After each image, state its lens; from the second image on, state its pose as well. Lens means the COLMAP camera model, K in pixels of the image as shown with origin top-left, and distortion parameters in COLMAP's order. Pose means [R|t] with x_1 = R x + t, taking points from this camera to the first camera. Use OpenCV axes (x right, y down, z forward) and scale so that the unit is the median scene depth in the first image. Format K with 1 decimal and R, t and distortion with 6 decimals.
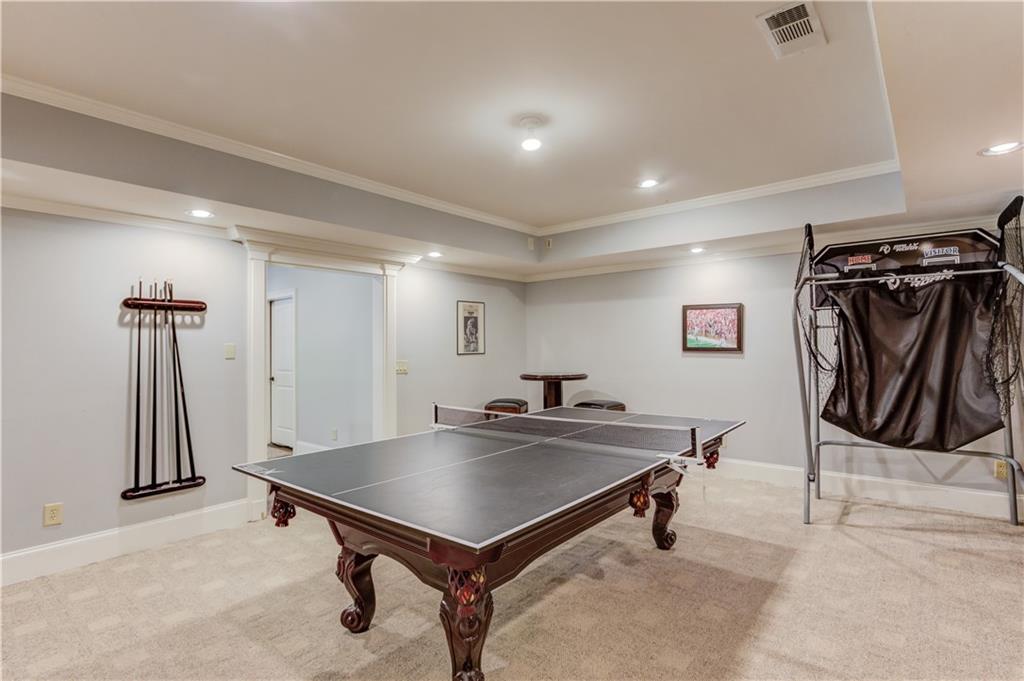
lens RADIAL K [[508.6, 0, 509.4], [0, 508.6, 345.8], [0, 0, 1]] dist [0.027606, 0.000560]
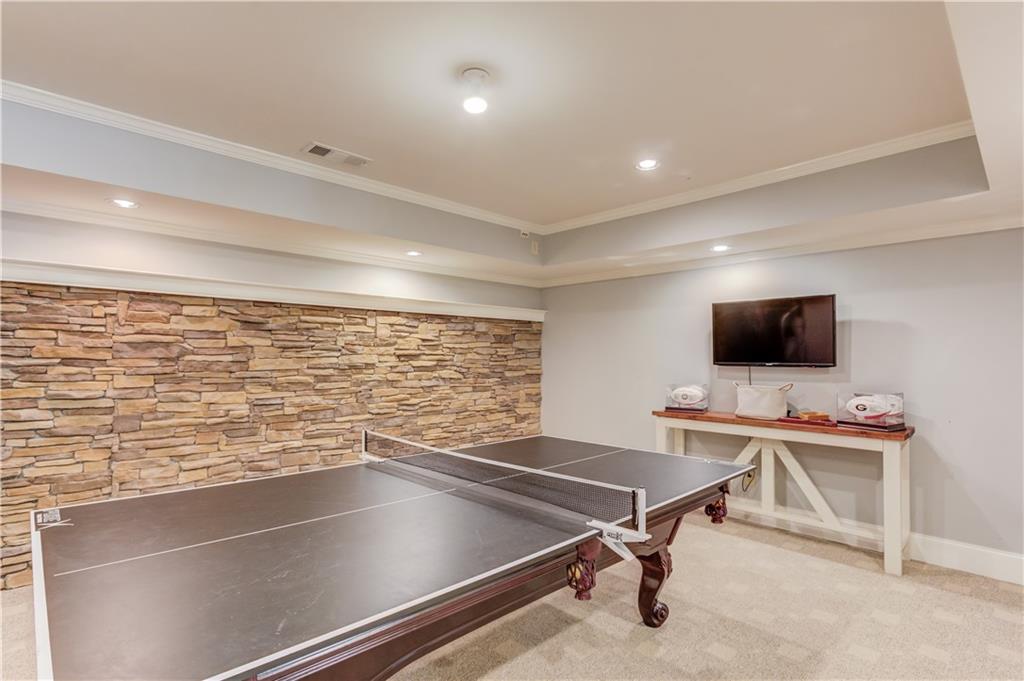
lens RADIAL K [[497.4, 0, 525.5], [0, 497.4, 349.4], [0, 0, 1]] dist [0.043232, -0.000156]
pose [[0.994203, 0.012770, -0.106755, 0.190110], [-0.014749, 0.999733, -0.017772, -0.002757], [0.106499, 0.019243, 0.994127, 0.220575]]
